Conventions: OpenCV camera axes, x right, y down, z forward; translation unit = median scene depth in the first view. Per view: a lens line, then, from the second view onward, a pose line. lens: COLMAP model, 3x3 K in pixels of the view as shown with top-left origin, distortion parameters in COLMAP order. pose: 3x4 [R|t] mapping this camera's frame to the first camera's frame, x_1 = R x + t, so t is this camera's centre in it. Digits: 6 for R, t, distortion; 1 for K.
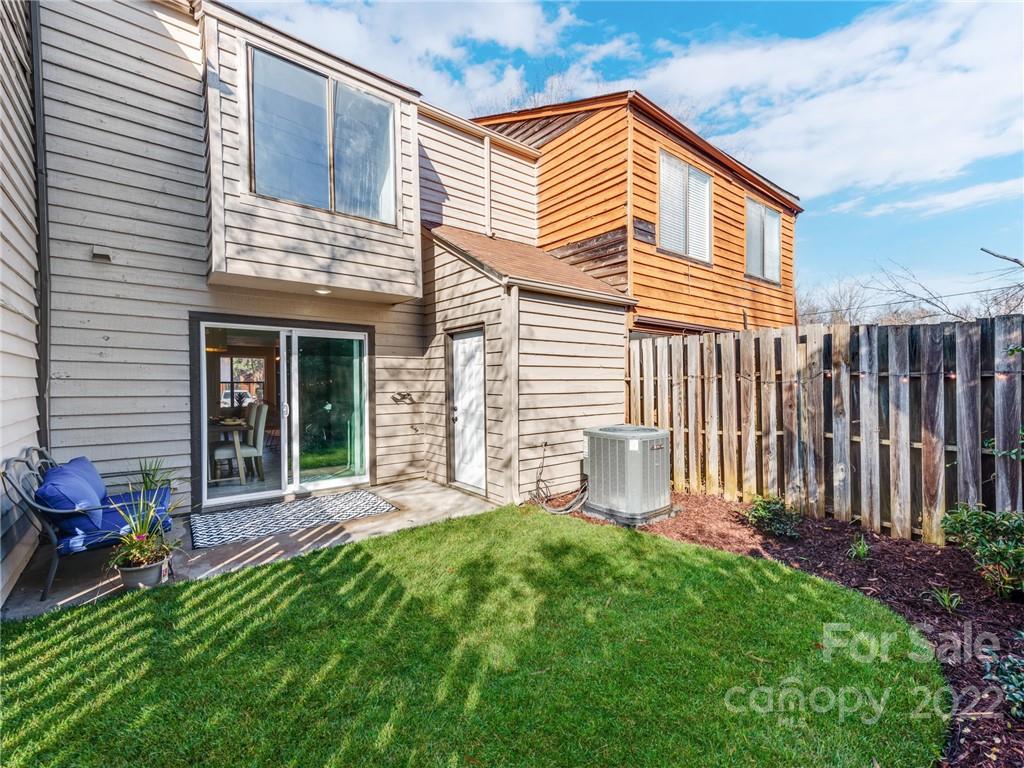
lens RADIAL K [[447.4, 0, 515.6], [0, 447.4, 380.6], [0, 0, 1]] dist [0.022068, -0.000255]
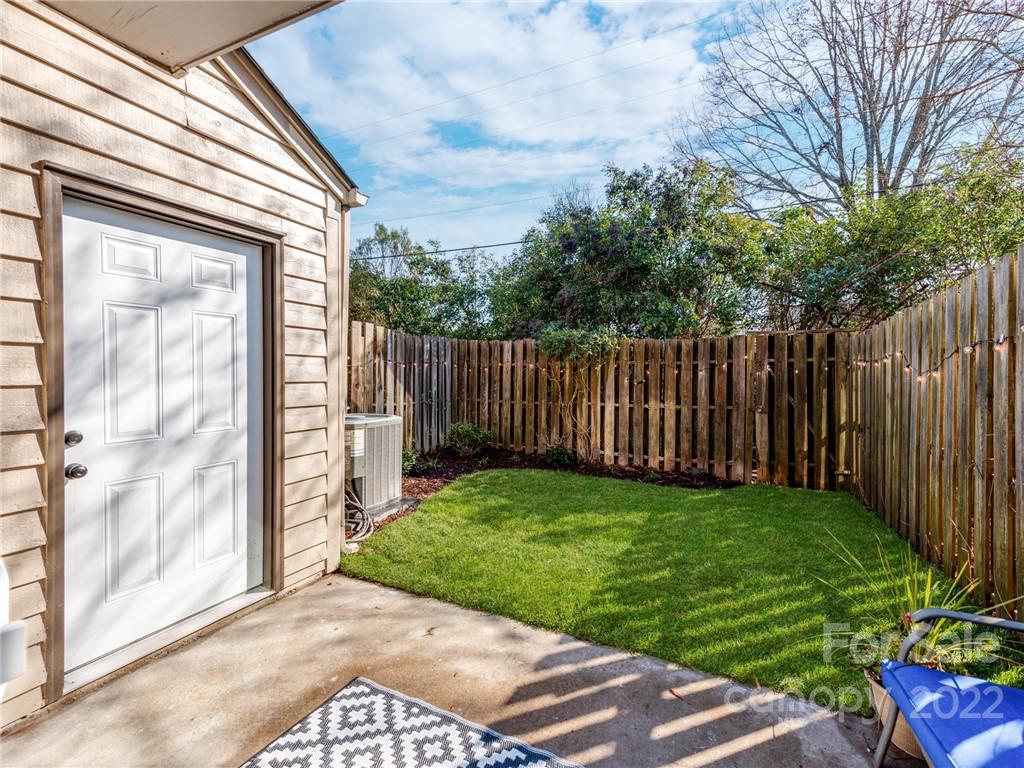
lens RADIAL K [[510.8, 0, 512.0], [0, 510.8, 384.0], [0, 0, 1]] dist [0.000551, -0.000123]
pose [[-0.491478, -0.020403, 0.870651, -0.699190], [-0.003145, 0.999761, 0.021653, 0.017894], [-0.870884, 0.007903, -0.491425, 1.082229]]
